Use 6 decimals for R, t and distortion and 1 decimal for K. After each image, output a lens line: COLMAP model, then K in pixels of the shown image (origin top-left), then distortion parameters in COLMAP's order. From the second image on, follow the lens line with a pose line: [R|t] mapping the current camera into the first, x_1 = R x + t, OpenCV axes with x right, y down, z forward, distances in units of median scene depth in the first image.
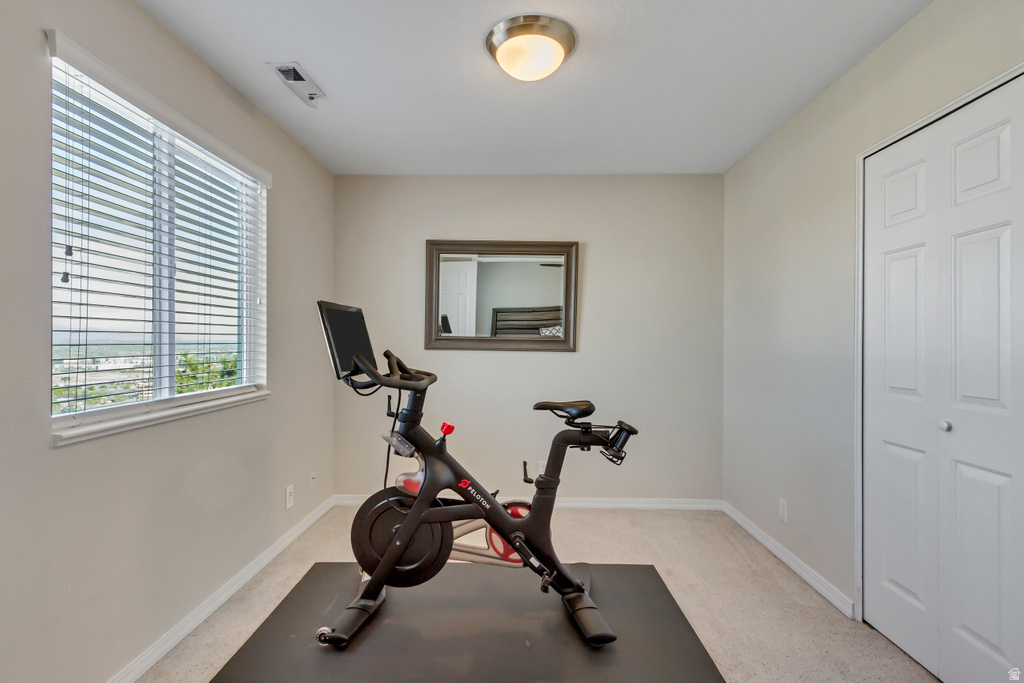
lens RADIAL K [[477.7, 0, 508.2], [0, 477.7, 344.4], [0, 0, 1]] dist [0.009063, -0.000805]
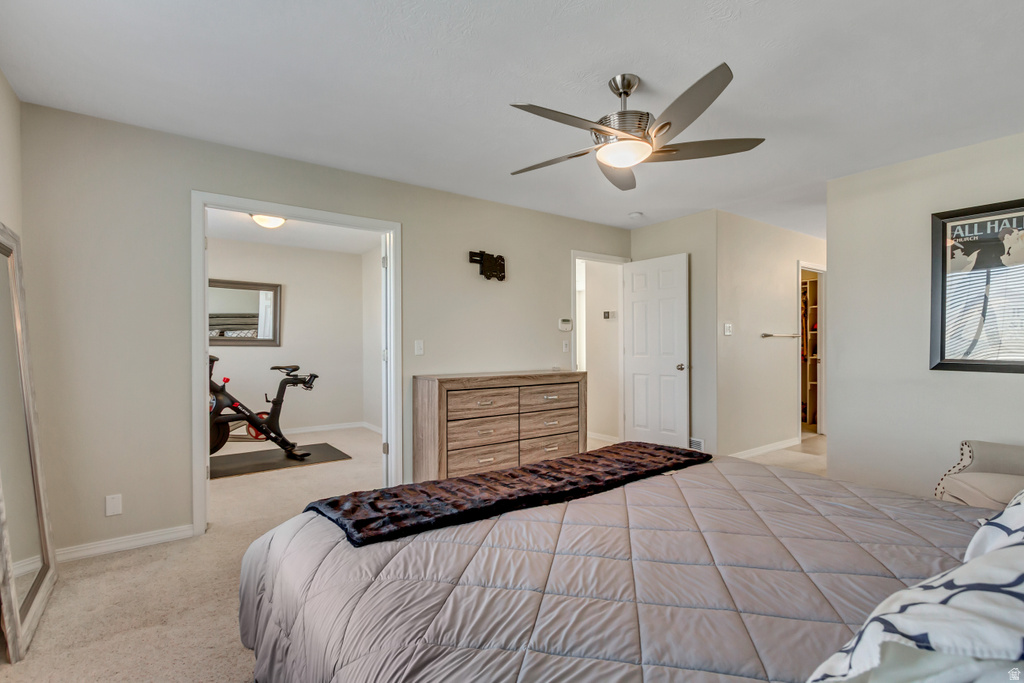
lens RADIAL K [[477.7, 0, 508.2], [0, 477.7, 344.4], [0, 0, 1]] dist [0.009063, -0.000805]
pose [[0.794661, -0.008054, 0.607001, -0.424373], [0.011910, 0.999926, -0.002324, 0.035693], [-0.606937, 0.009077, 0.794698, -1.471266]]
